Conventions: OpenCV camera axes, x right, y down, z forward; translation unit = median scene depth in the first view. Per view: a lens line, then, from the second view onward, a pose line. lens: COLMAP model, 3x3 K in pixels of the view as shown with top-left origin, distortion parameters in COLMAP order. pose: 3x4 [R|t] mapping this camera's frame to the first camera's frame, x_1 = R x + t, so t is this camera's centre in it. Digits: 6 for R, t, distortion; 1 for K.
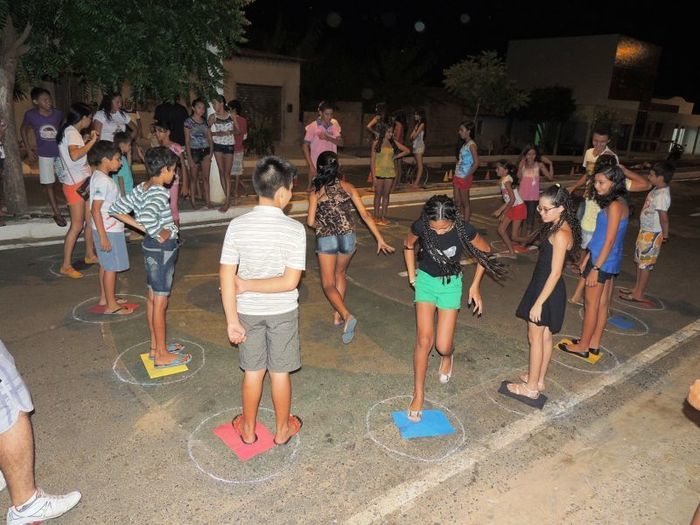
lens RADIAL K [[498.2, 0, 350.0], [0, 498.2, 262.5], [0, 0, 1]] dist [-0.023229, 0.000159]
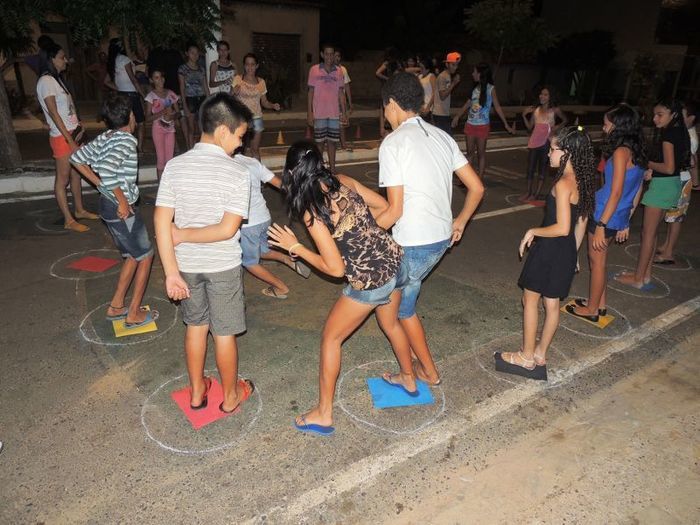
lens RADIAL K [[498.2, 0, 350.0], [0, 498.2, 262.5], [0, 0, 1]] dist [-0.023229, 0.000159]
pose [[0.998240, 0.005924, -0.059015, 0.105662], [-0.000843, 0.996315, 0.085760, 0.008490], [0.059306, -0.085559, 0.994566, 0.101419]]
